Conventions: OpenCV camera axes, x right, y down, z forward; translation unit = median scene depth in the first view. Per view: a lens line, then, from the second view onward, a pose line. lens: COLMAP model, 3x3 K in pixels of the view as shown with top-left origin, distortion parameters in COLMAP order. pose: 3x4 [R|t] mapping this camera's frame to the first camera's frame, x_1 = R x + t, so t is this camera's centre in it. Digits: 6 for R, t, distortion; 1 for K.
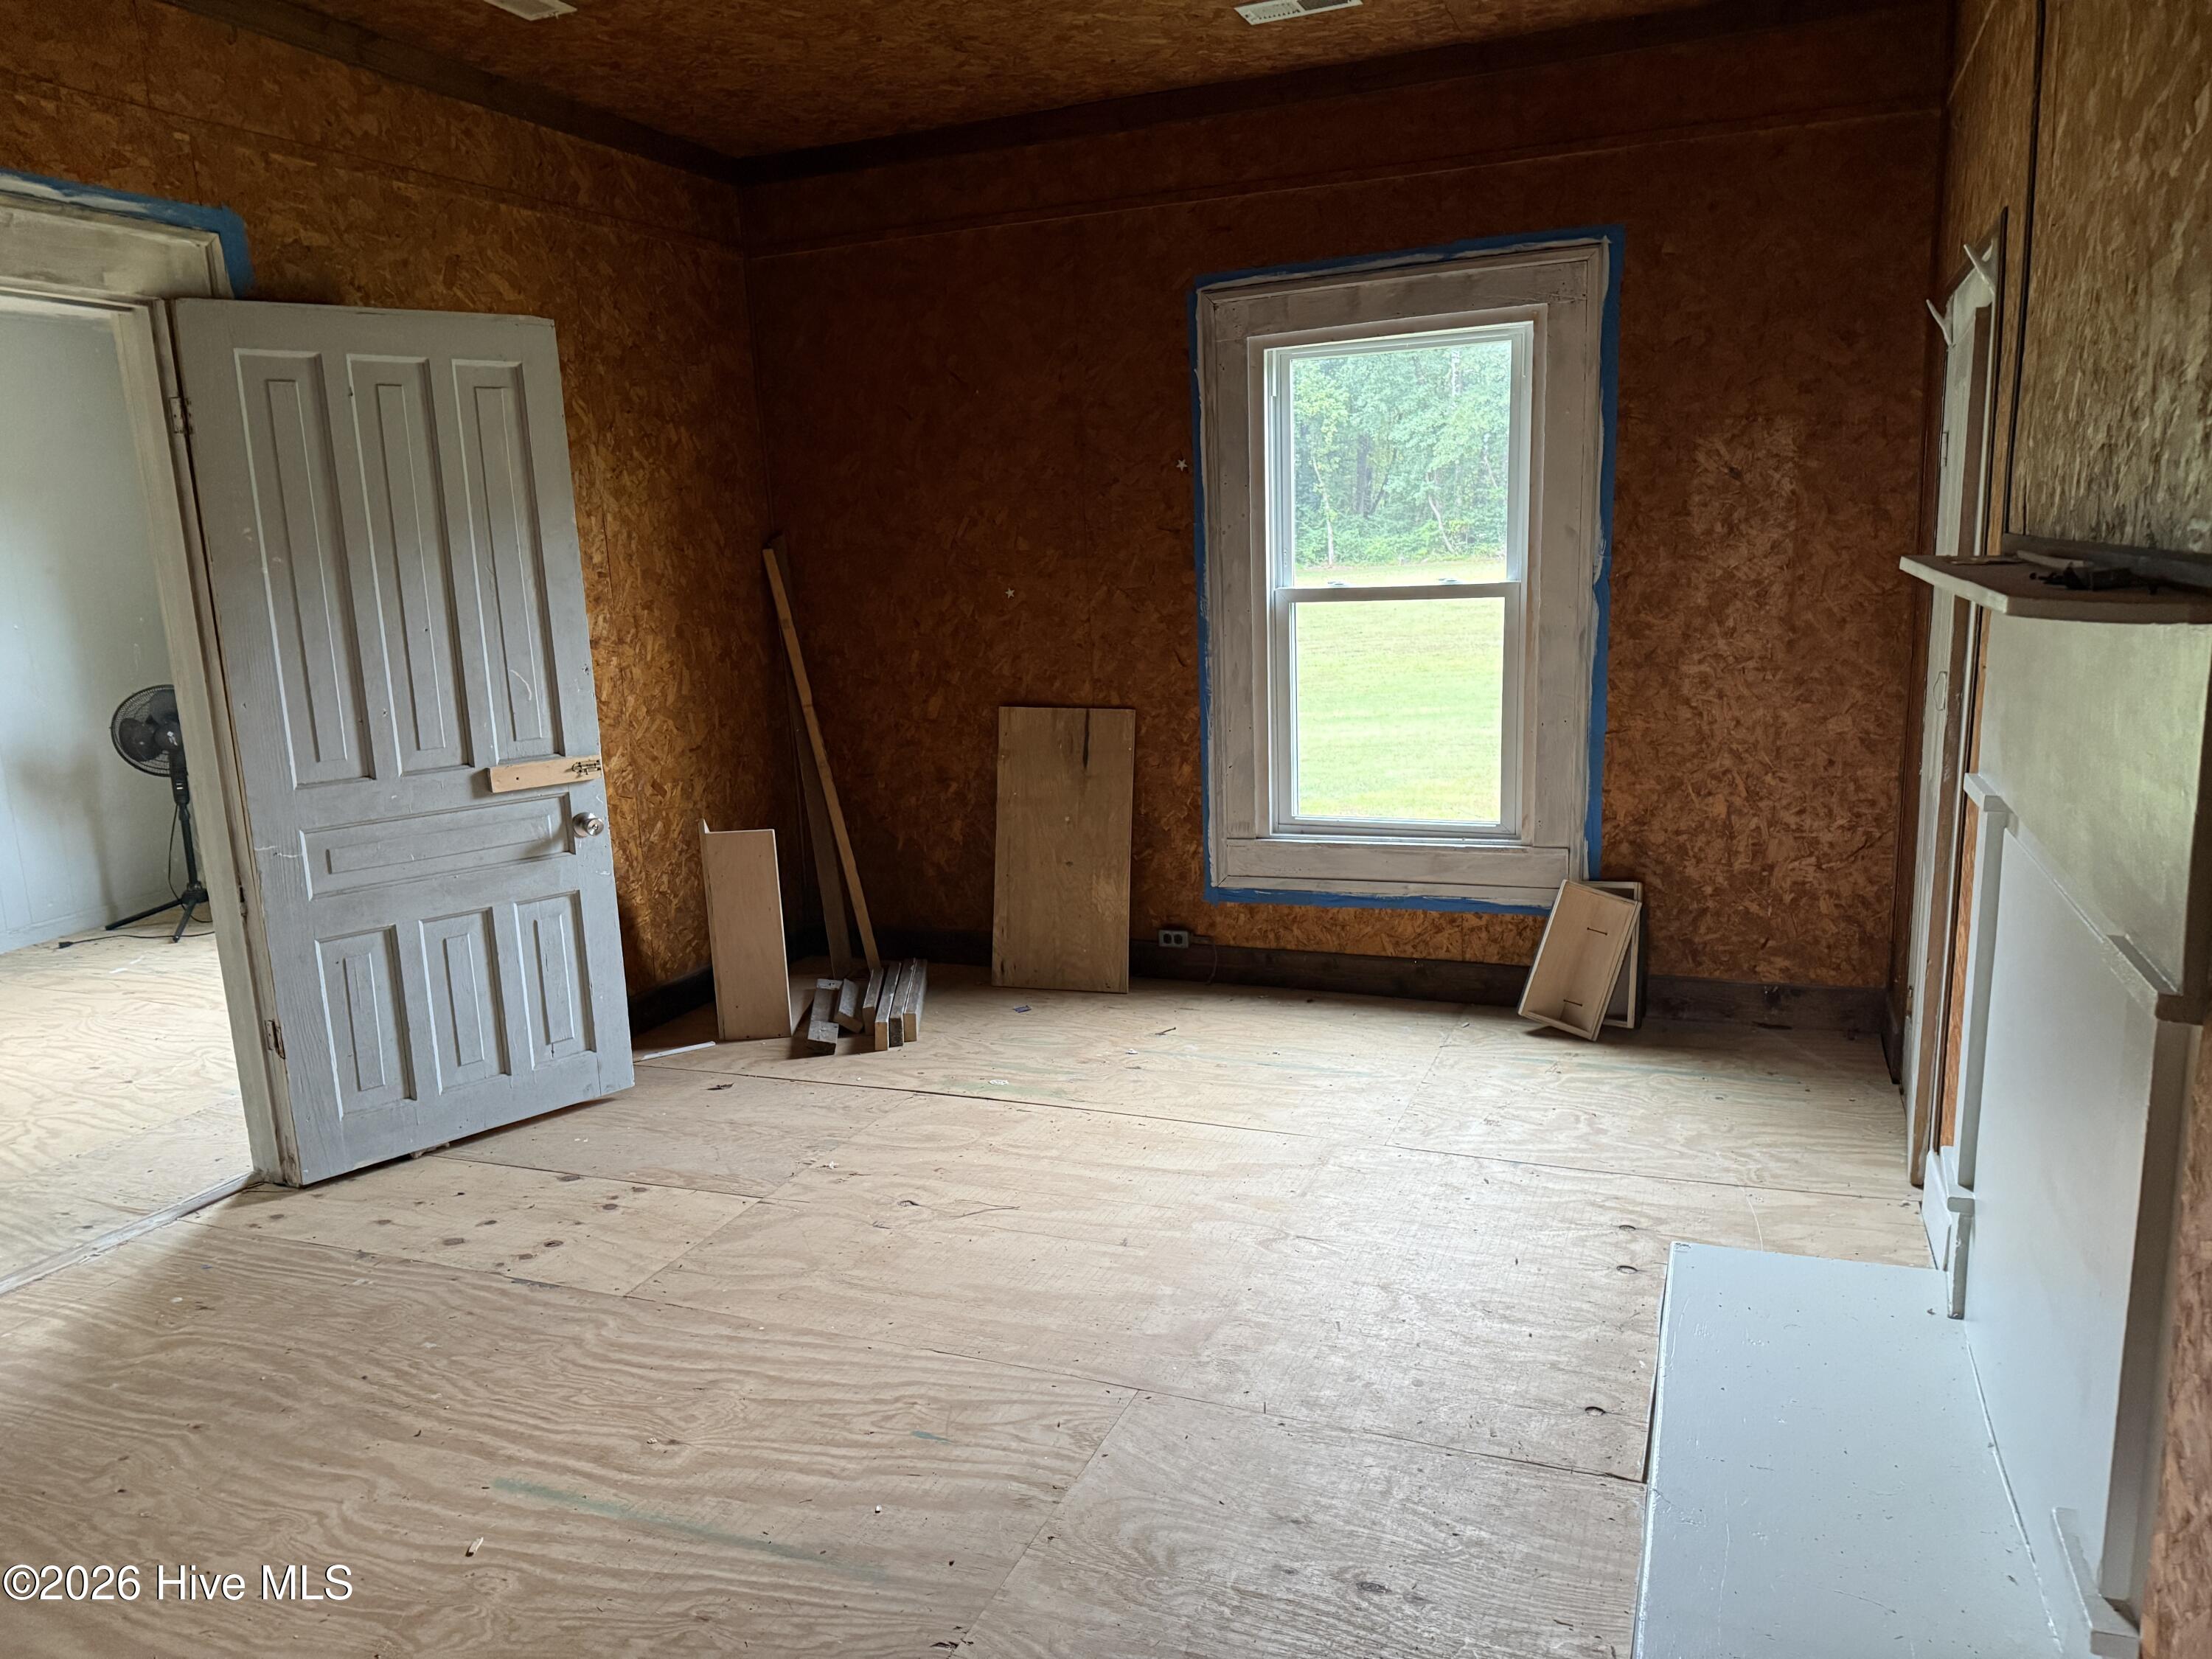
lens RADIAL K [[1529.2, 0, 1106.0], [0, 1529.2, 829.5], [0, 0, 1]] dist [0.126286, -0.215562]
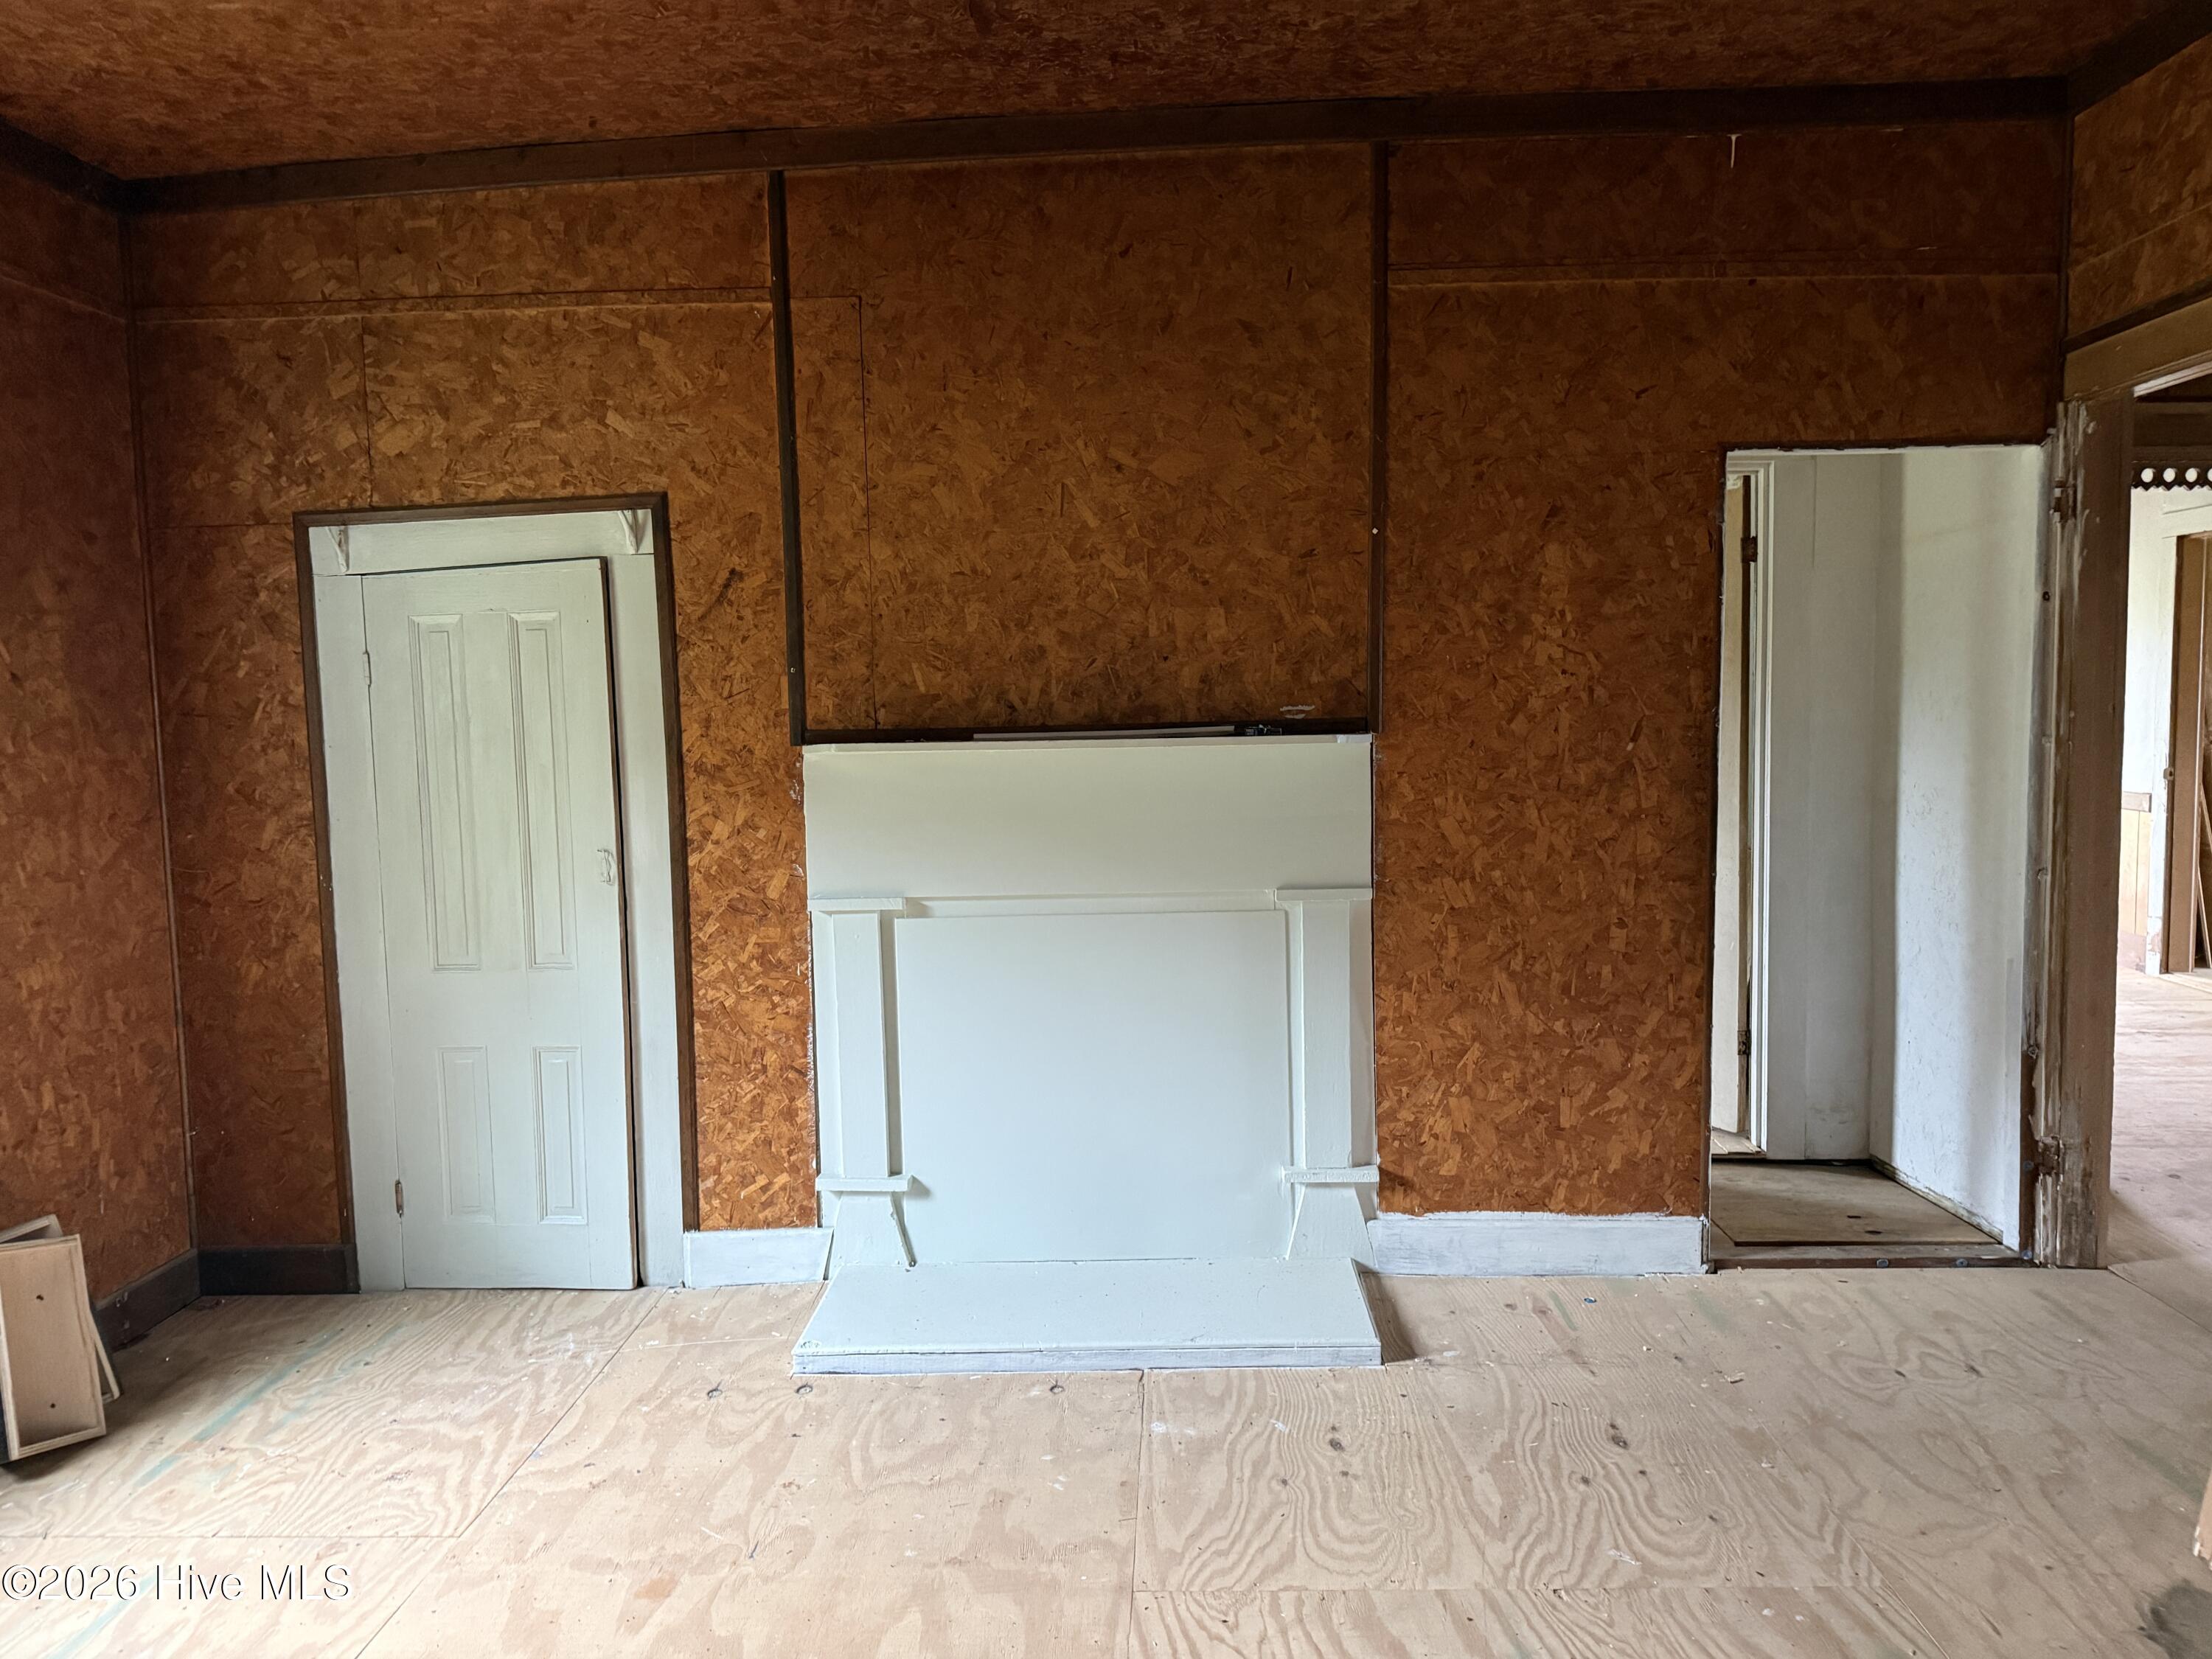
lens RADIAL K [[1529.2, 0, 1106.0], [0, 1529.2, 829.5], [0, 0, 1]] dist [0.126286, -0.215562]
pose [[-0.309039, -0.034864, 0.950410, -0.599559], [0.227136, 0.967704, 0.109354, -0.130295], [-0.923528, 0.249667, -0.291139, 0.837216]]
